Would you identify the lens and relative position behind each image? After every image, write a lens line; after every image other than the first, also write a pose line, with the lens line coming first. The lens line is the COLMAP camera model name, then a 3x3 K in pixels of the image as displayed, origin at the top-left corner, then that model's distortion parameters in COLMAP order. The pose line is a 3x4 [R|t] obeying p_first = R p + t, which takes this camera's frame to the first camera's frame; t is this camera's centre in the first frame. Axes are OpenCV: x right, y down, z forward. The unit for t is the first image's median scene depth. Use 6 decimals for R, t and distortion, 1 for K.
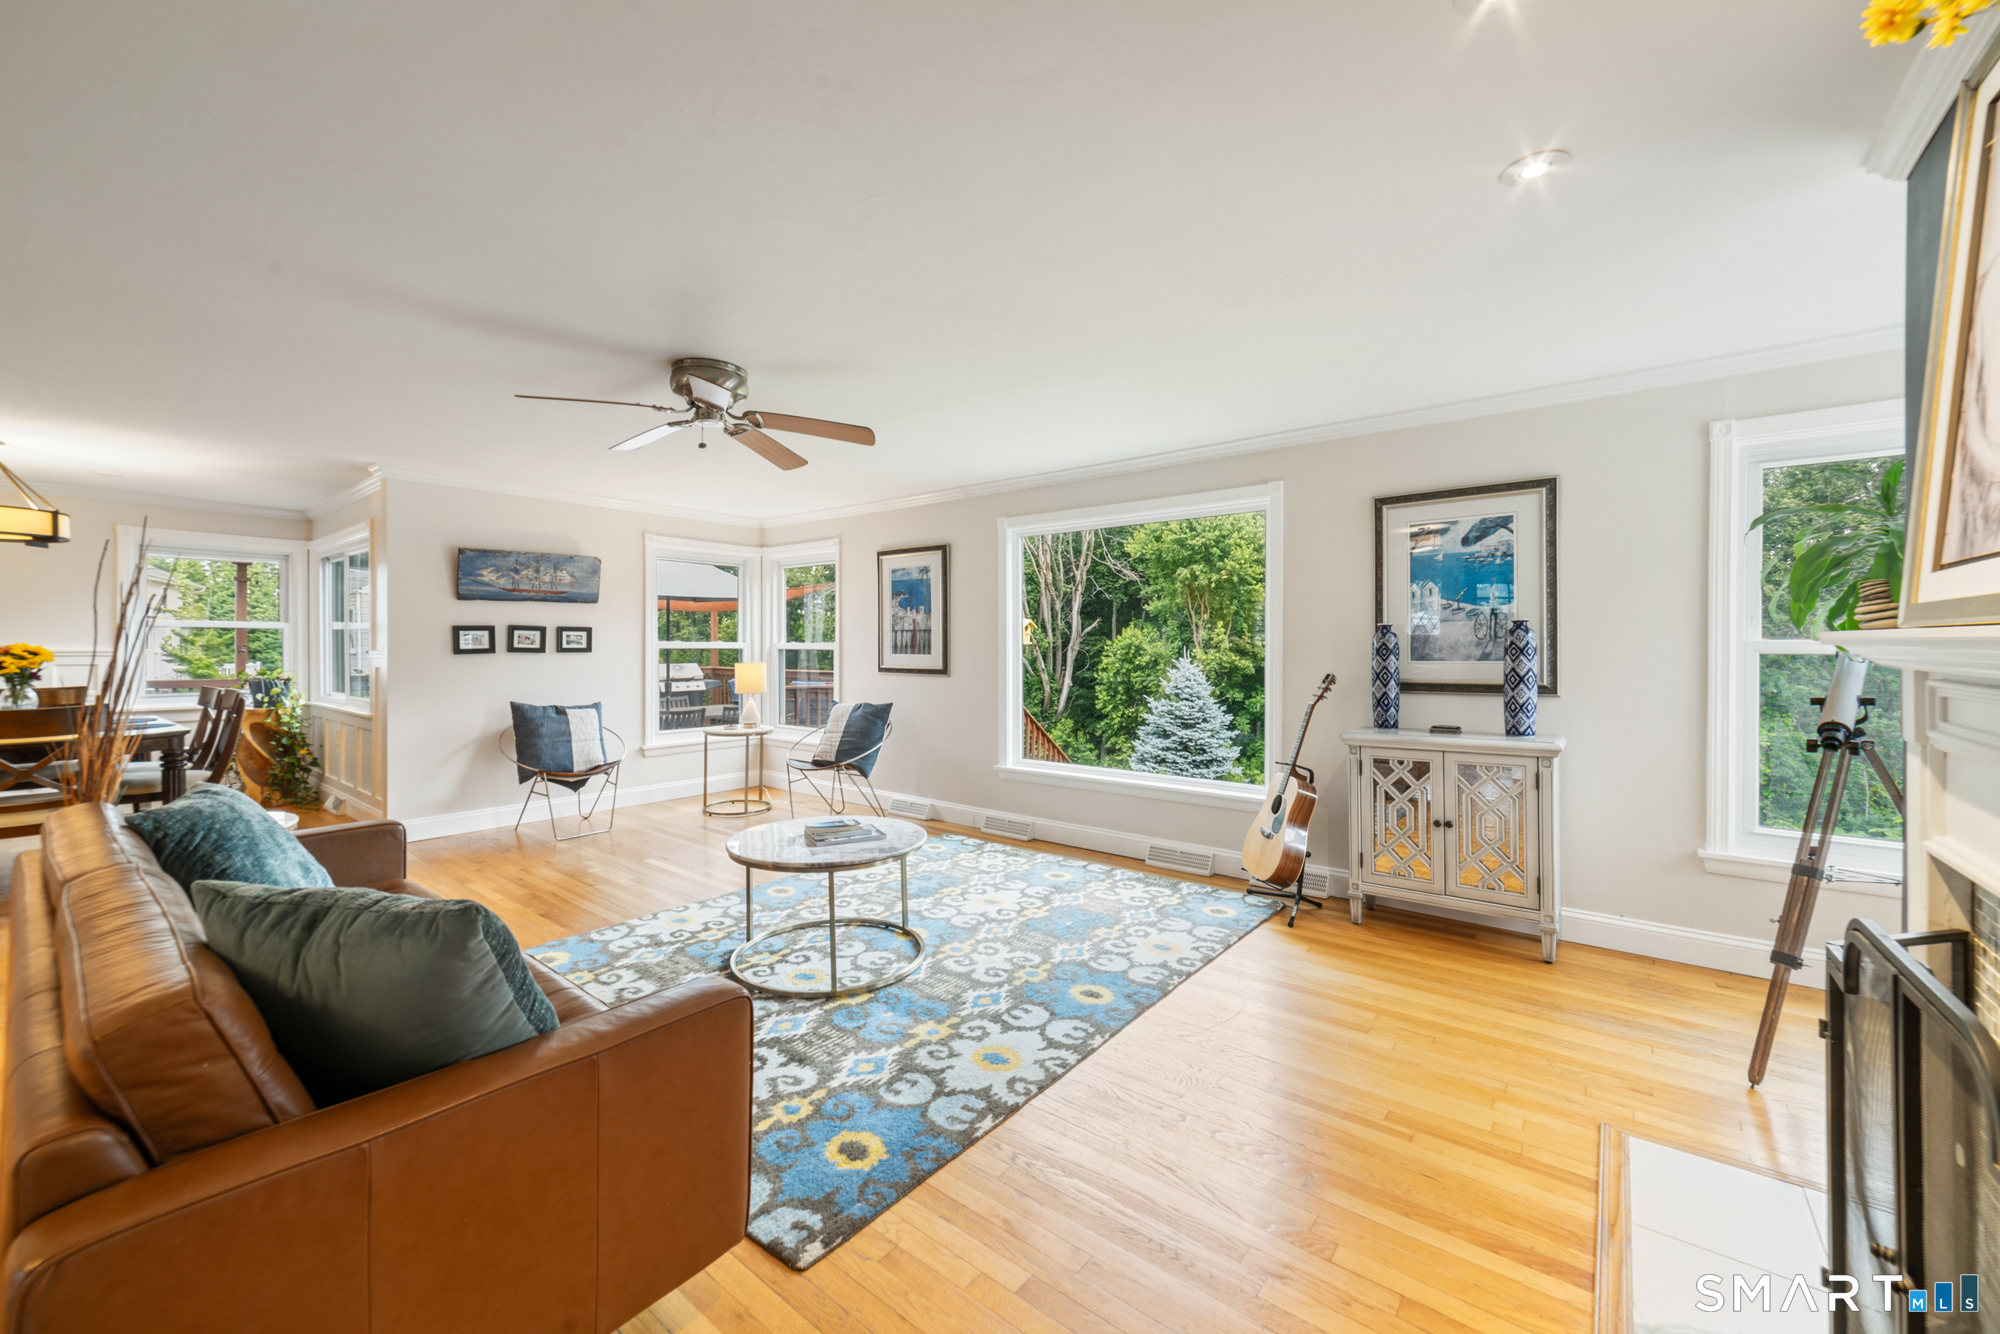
lens RADIAL K [[779.9, 0, 1003.9], [0, 779.9, 655.7], [0, 0, 1]] dist [-0.000711, 0.000276]
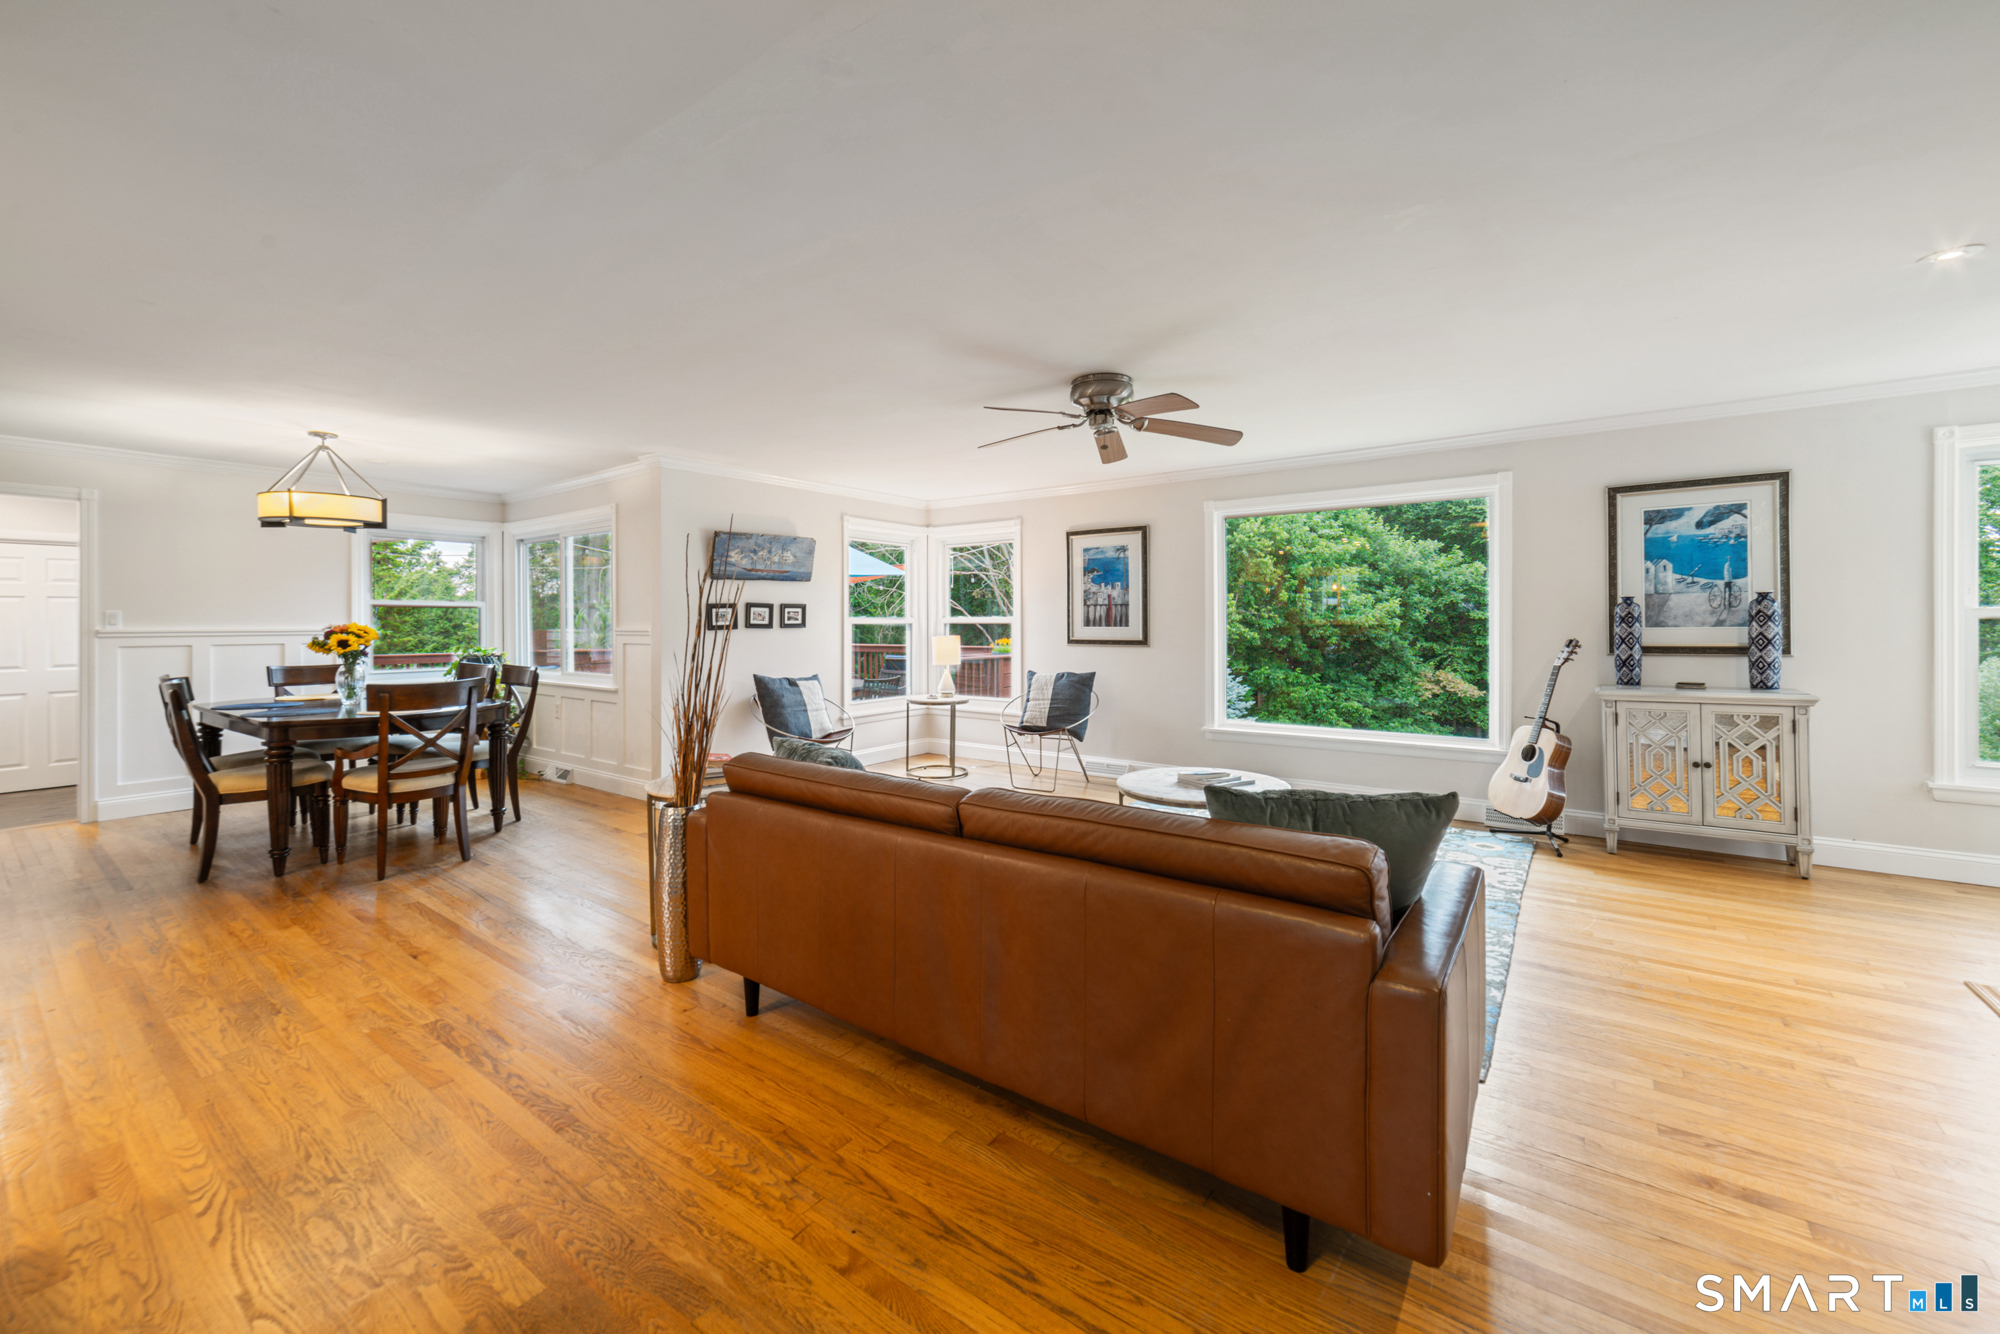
lens RADIAL K [[792.9, 0, 992.7], [0, 792.9, 625.7], [0, 0, 1]] dist [0.000902, 0.001058]
pose [[0.999213, -0.008683, 0.038691, -0.484832], [0.008897, 0.999946, -0.005382, 0.001645], [-0.038642, 0.005722, 0.999237, -0.141182]]
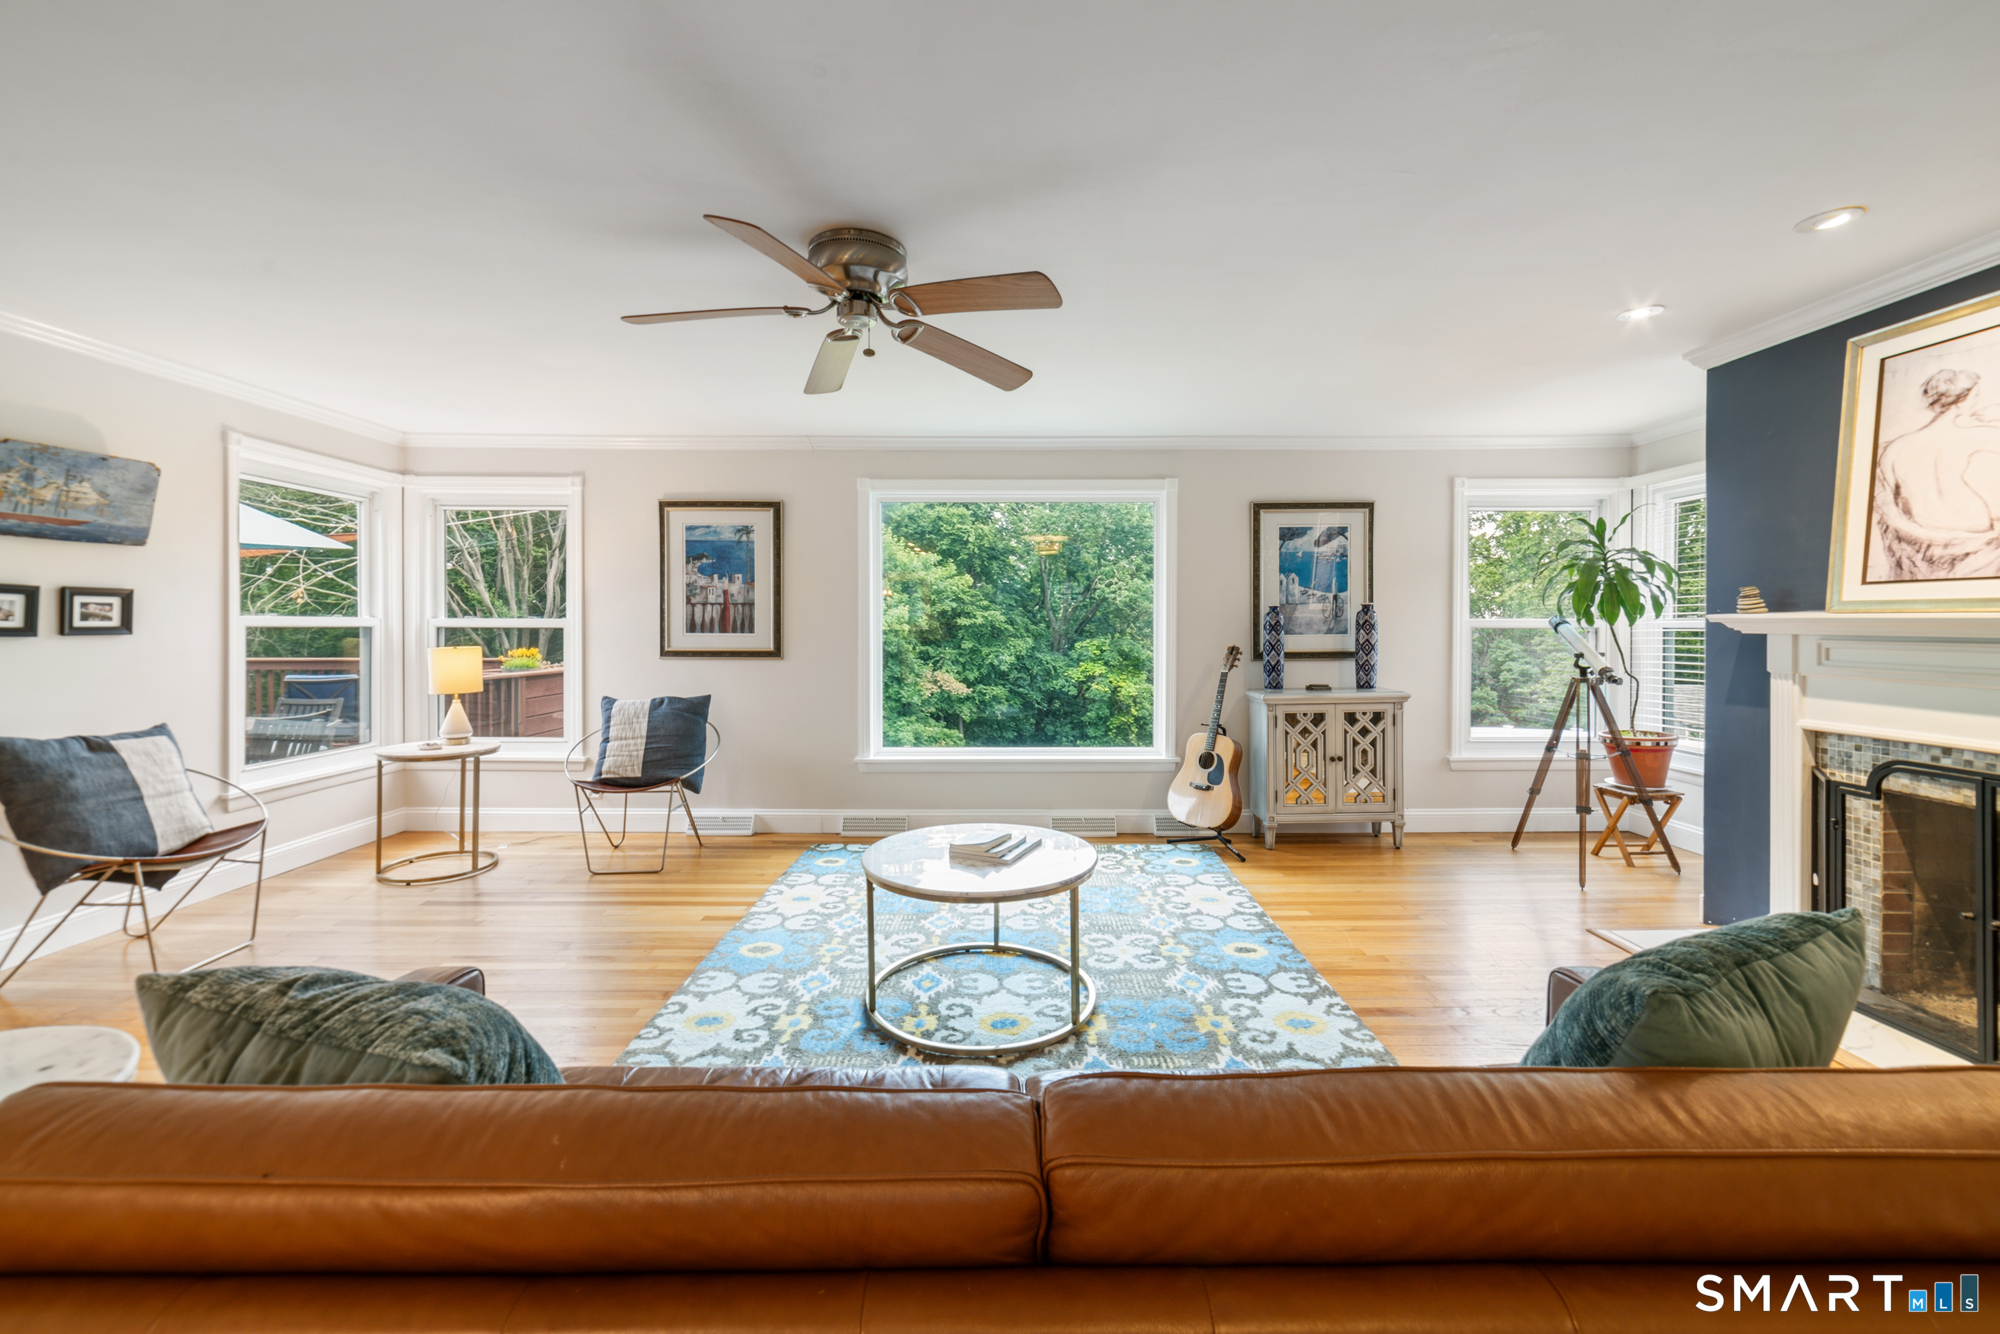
lens RADIAL K [[791.4, 0, 1008.2], [0, 791.4, 635.6], [0, 0, 1]] dist [-0.003237, 0.000266]
pose [[0.778041, -0.010476, 0.628126, -0.610110], [0.007893, 0.999945, 0.006900, -0.004255], [-0.628163, -0.000411, 0.778081, 0.272509]]
